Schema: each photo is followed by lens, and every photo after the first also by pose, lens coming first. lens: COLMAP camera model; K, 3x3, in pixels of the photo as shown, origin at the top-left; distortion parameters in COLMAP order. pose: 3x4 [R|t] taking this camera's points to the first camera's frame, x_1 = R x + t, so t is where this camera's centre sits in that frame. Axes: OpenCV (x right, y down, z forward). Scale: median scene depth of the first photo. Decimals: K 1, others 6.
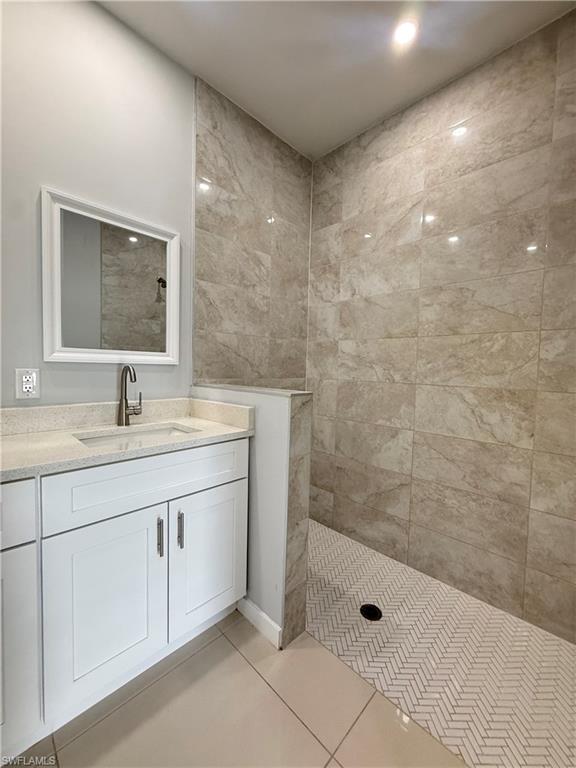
lens RADIAL K [[308.2, 0, 288.0], [0, 308.2, 384.0], [0, 0, 1]] dist [-0.000116, -0.000119]
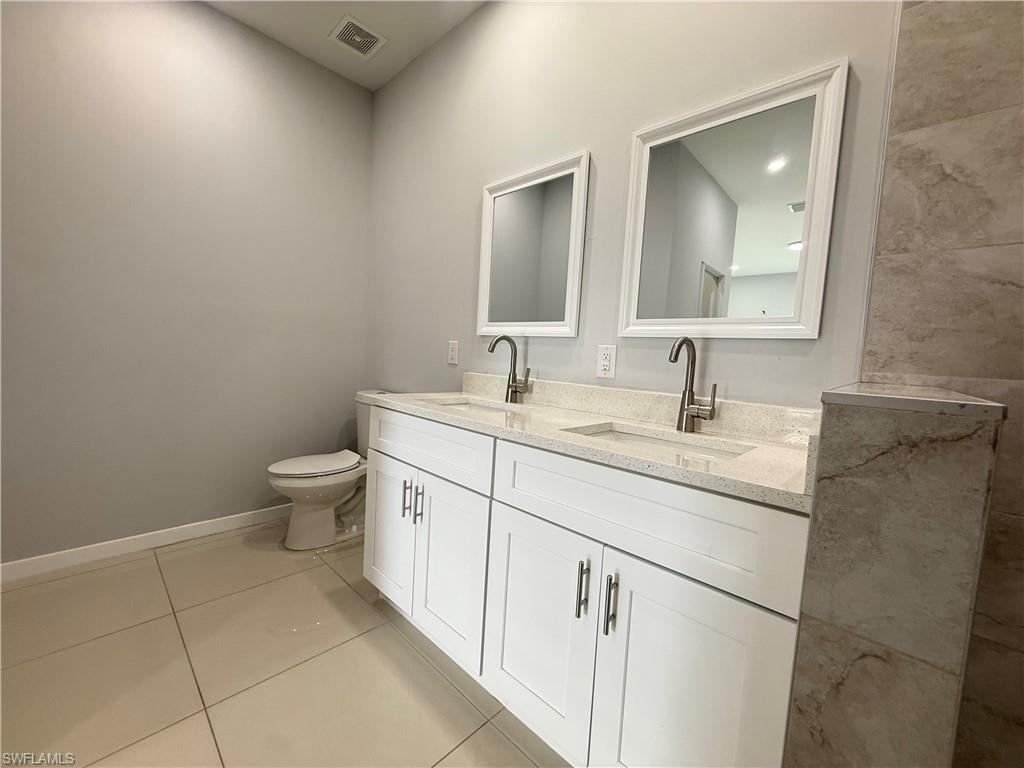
lens RADIAL K [[410.9, 0, 512.0], [0, 410.9, 384.0], [0, 0, 1]] dist [-0.000116, -0.000119]
pose [[0.014796, 0.050804, -0.998599, 0.346913], [-0.104801, 0.993286, 0.048980, 0.032075], [0.994383, 0.103930, 0.020021, 0.639125]]
